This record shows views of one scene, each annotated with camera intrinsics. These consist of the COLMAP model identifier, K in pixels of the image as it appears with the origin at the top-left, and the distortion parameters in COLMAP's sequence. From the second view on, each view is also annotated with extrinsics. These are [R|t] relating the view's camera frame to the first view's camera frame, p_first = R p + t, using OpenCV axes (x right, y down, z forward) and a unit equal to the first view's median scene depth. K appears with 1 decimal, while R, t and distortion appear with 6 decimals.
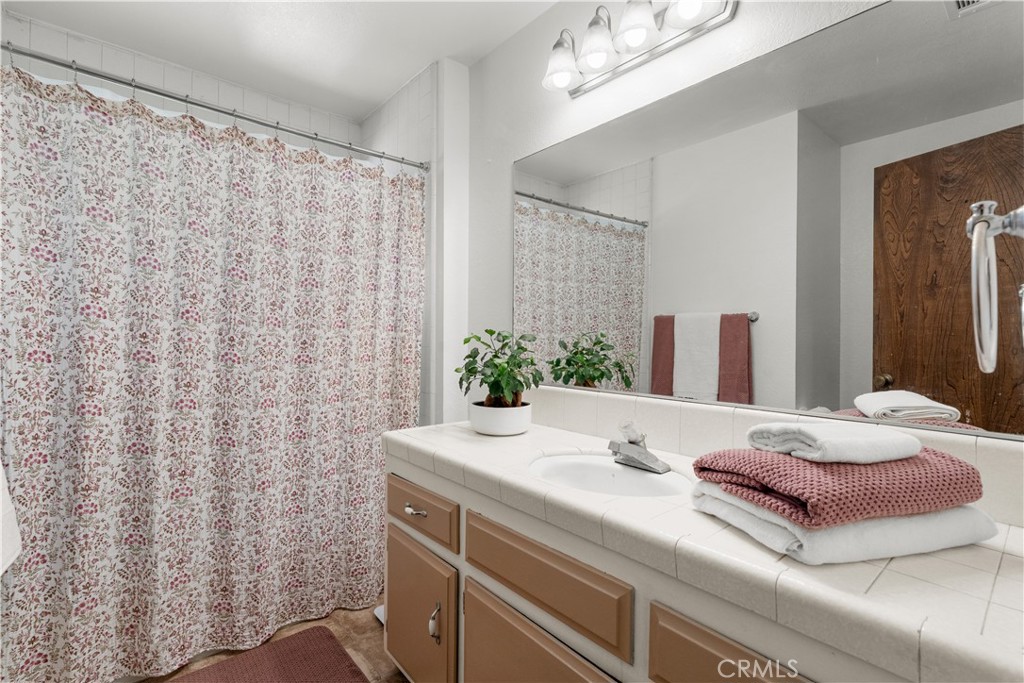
lens RADIAL K [[470.1, 0, 513.7], [0, 470.1, 335.8], [0, 0, 1]] dist [-0.001150, -0.000148]
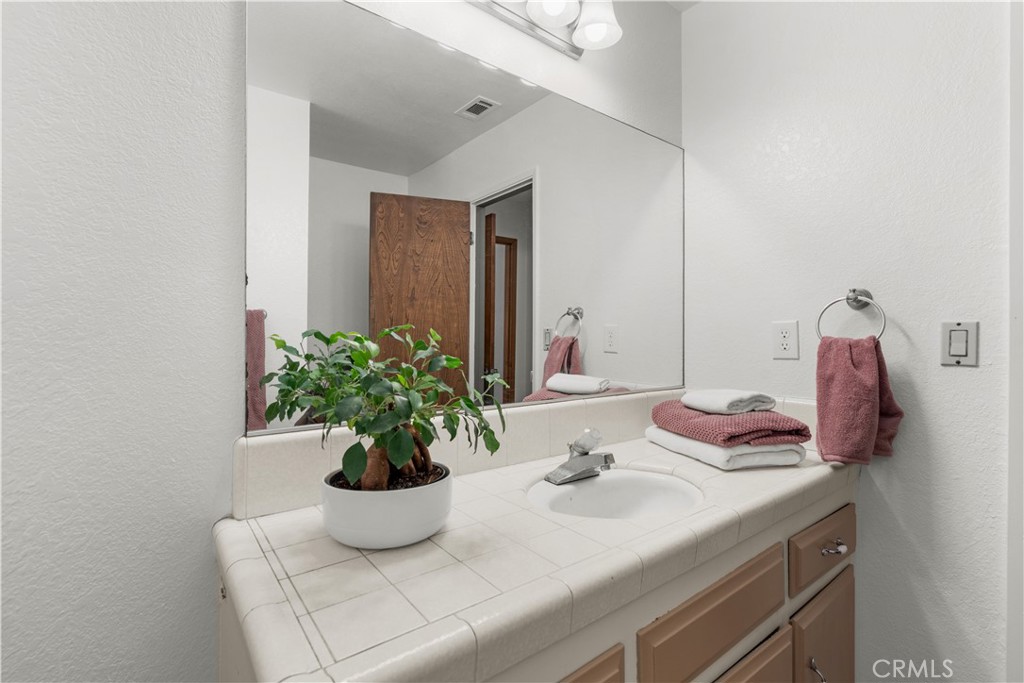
lens RADIAL K [[470.1, 0, 513.8], [0, 470.1, 339.4], [0, 0, 1]] dist [-0.001150, -0.000148]
pose [[0.050983, -0.012657, 0.998619, -0.402472], [-0.002605, 0.999915, 0.012806, -0.008793], [-0.998696, -0.003254, 0.050946, 0.628632]]
